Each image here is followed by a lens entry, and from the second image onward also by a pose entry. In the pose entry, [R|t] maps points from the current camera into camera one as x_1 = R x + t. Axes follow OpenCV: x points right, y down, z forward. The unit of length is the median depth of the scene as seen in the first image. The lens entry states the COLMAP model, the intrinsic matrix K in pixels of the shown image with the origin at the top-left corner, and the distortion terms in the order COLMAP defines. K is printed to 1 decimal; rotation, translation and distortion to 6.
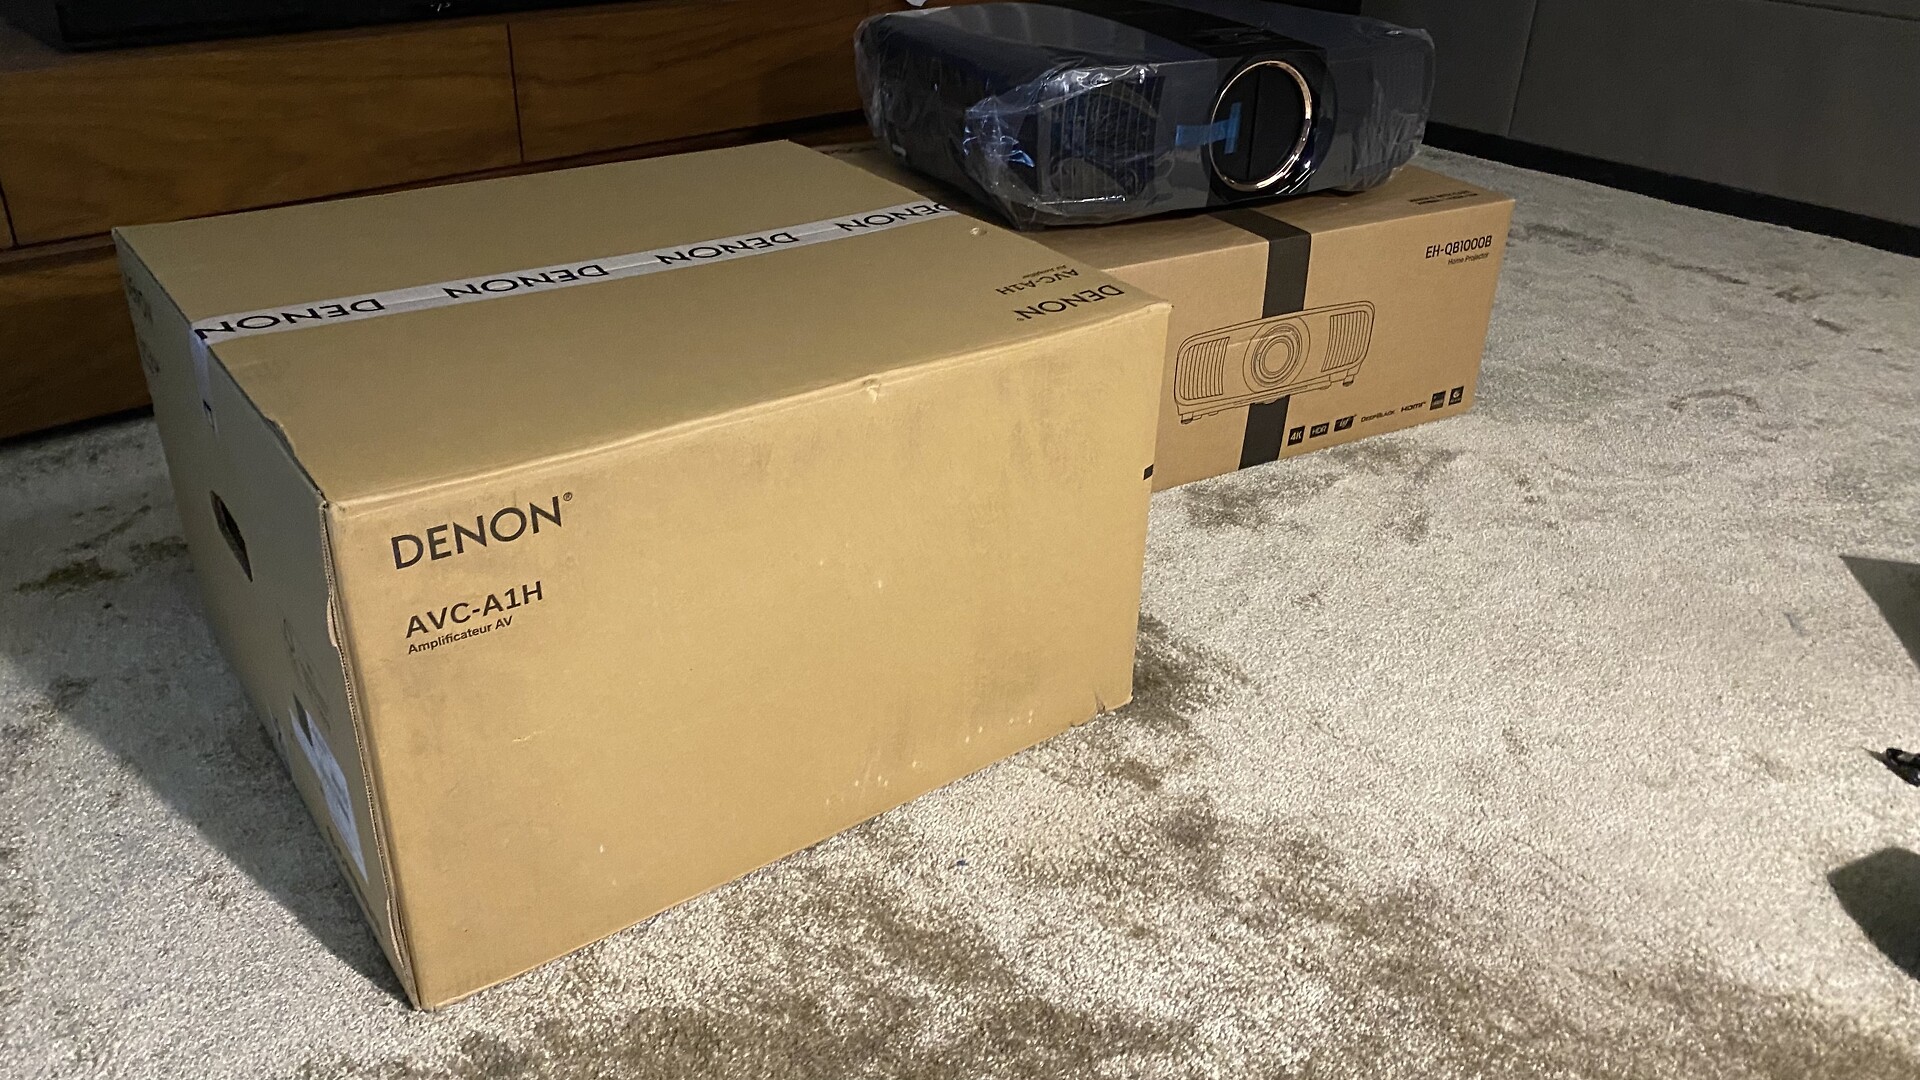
lens RADIAL K [[1467.1, 0, 960.0], [0, 1467.1, 540.0], [0, 0, 1]] dist [0.047192, -0.000812]
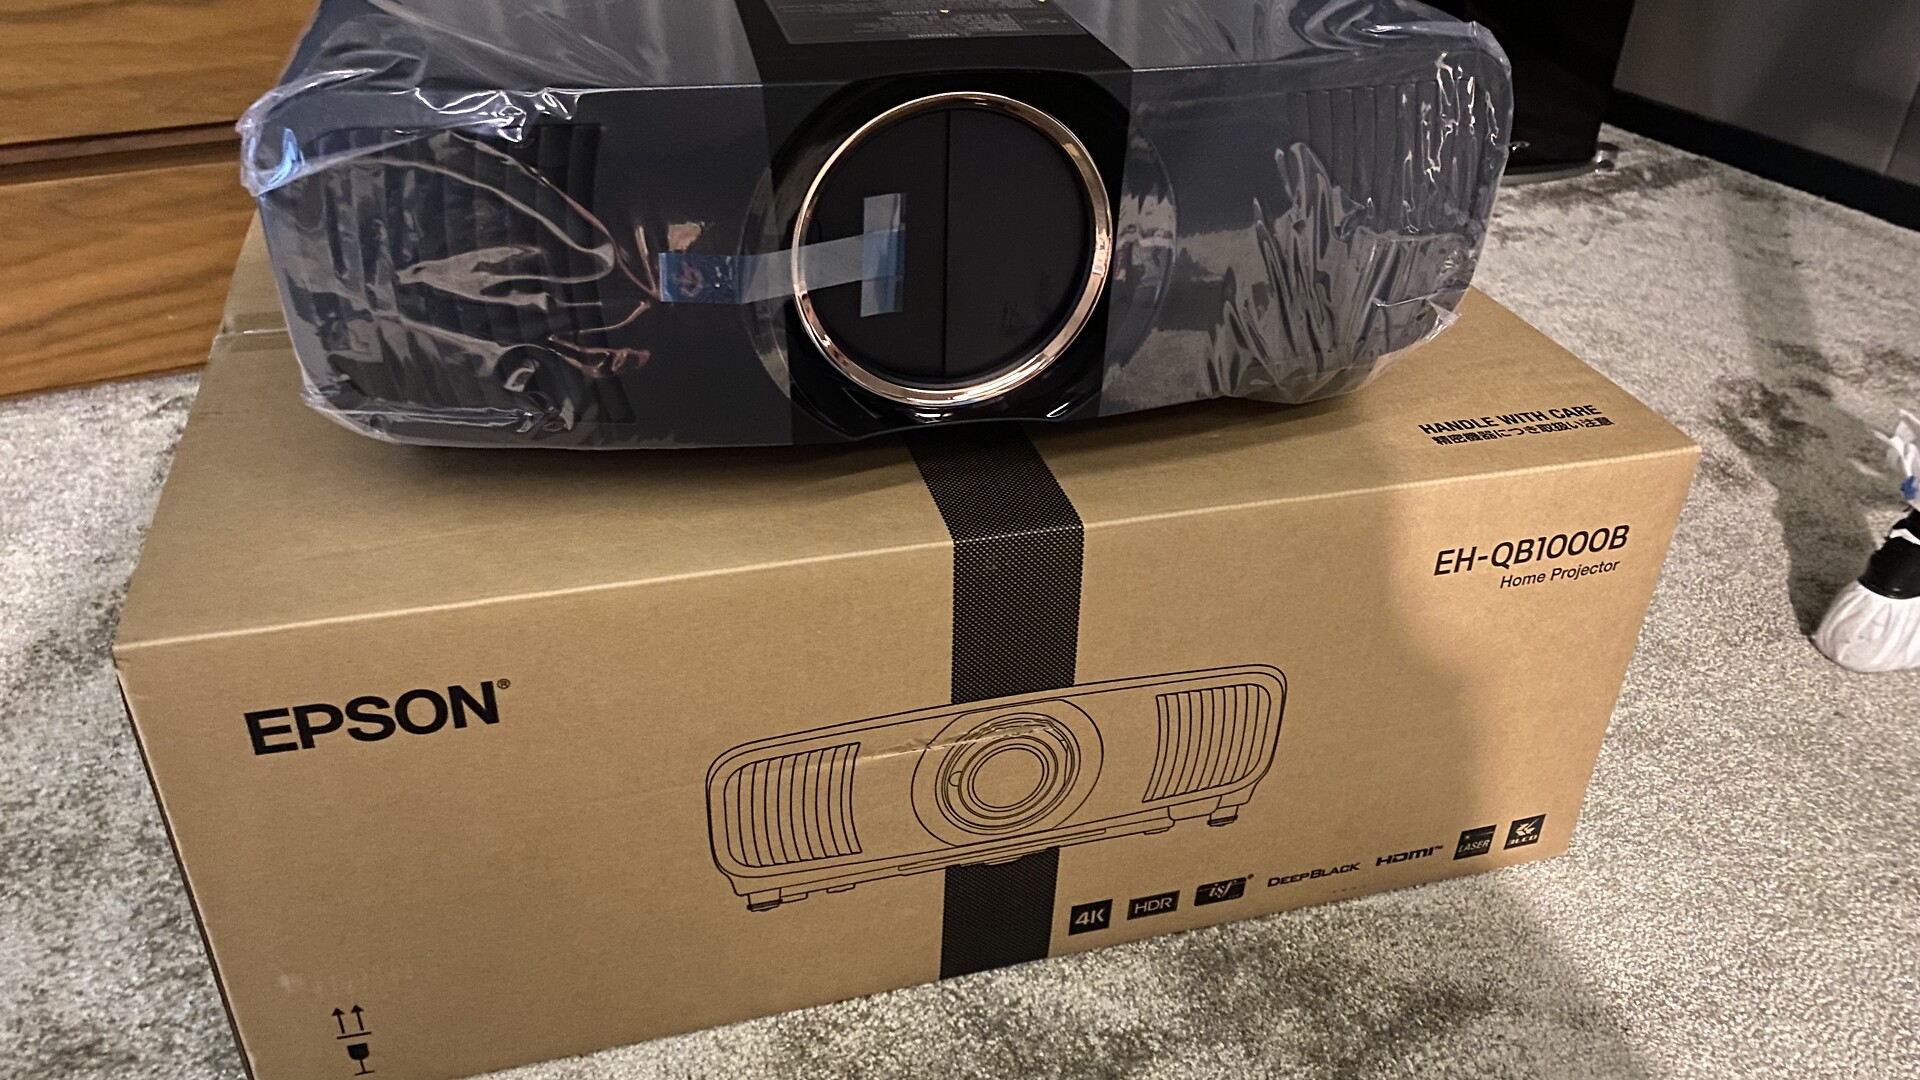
lens RADIAL K [[1467.1, 0, 960.0], [0, 1467.1, 540.0], [0, 0, 1]] dist [0.047192, -0.000812]
pose [[0.968502, 0.135090, -0.209178, 0.268904], [-0.123021, 0.989951, 0.069733, -0.211371], [0.216496, -0.041804, 0.975388, 0.559145]]
